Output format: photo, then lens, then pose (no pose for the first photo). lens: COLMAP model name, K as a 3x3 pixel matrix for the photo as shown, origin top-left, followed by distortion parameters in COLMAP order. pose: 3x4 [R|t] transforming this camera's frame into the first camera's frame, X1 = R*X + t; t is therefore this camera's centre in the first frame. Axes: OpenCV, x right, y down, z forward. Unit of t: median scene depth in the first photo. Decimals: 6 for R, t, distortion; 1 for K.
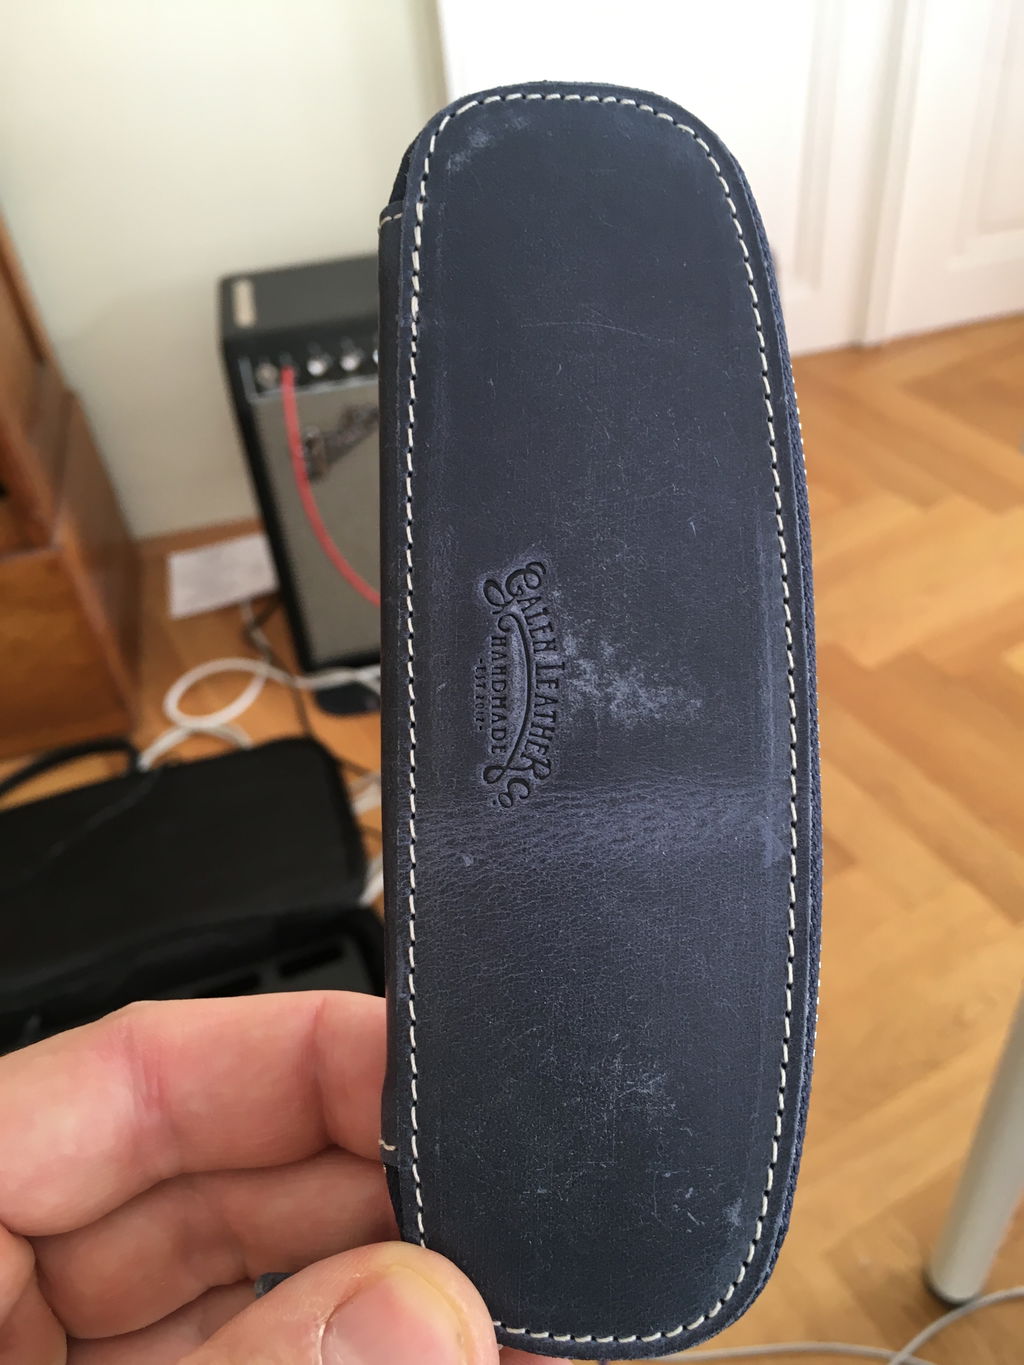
lens RADIAL K [[1181.0, 0, 512.0], [0, 1181.0, 682.5], [0, 0, 1]] dist [0.045407, -0.005840]
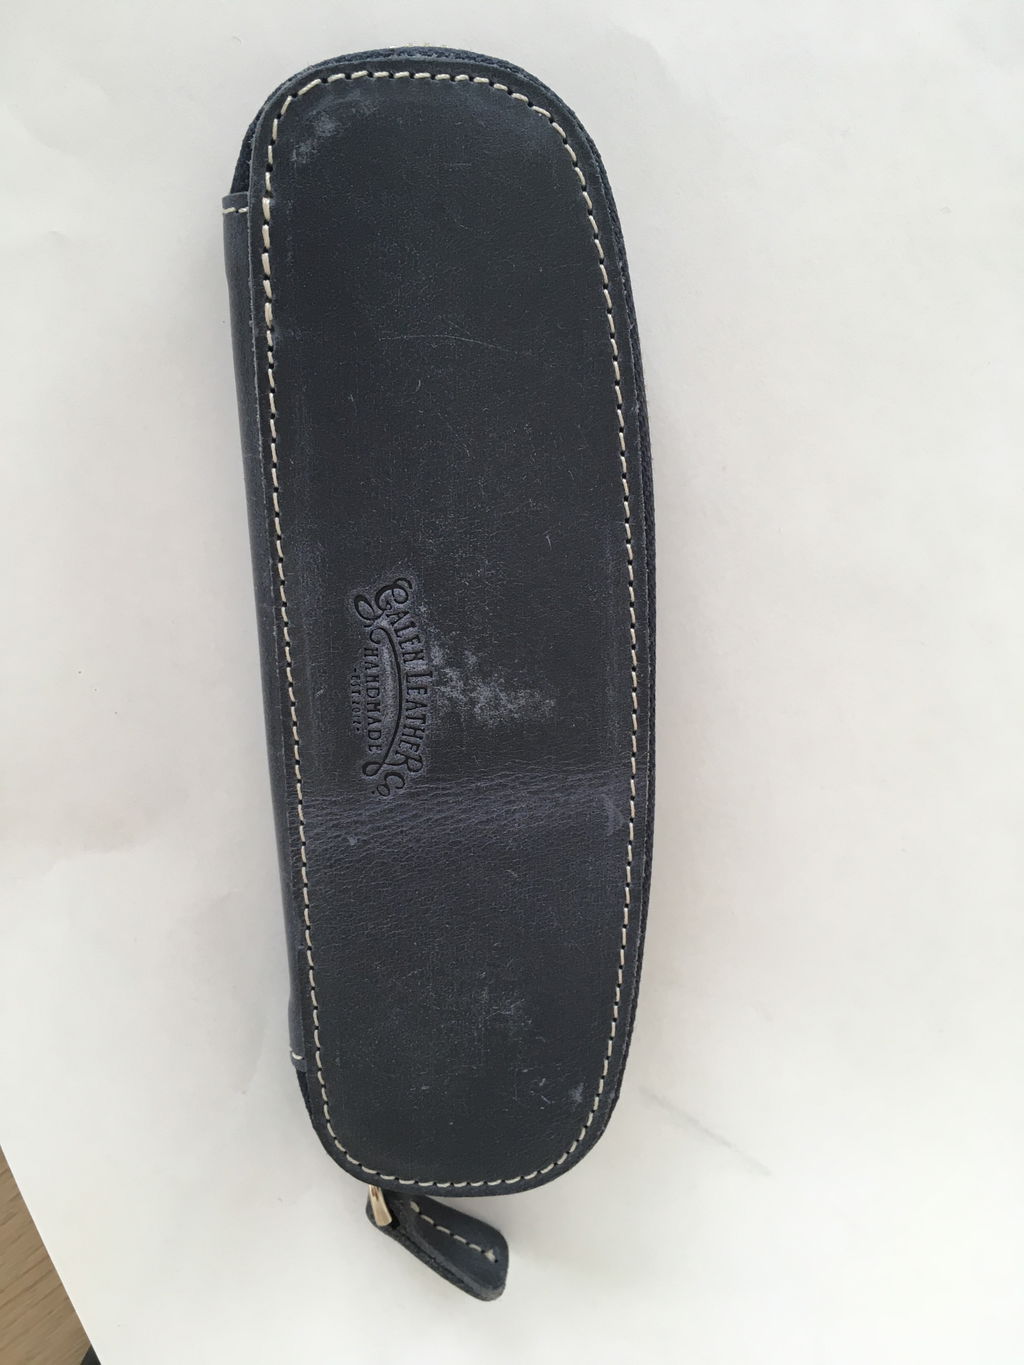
lens RADIAL K [[1181.0, 0, 512.0], [0, 1181.0, 682.5], [0, 0, 1]] dist [0.045407, -0.005840]
pose [[0.992583, -0.043365, 0.113571, -0.007165], [0.005902, 0.950300, 0.311280, -0.346697], [-0.121425, -0.308301, 0.943508, -0.047486]]
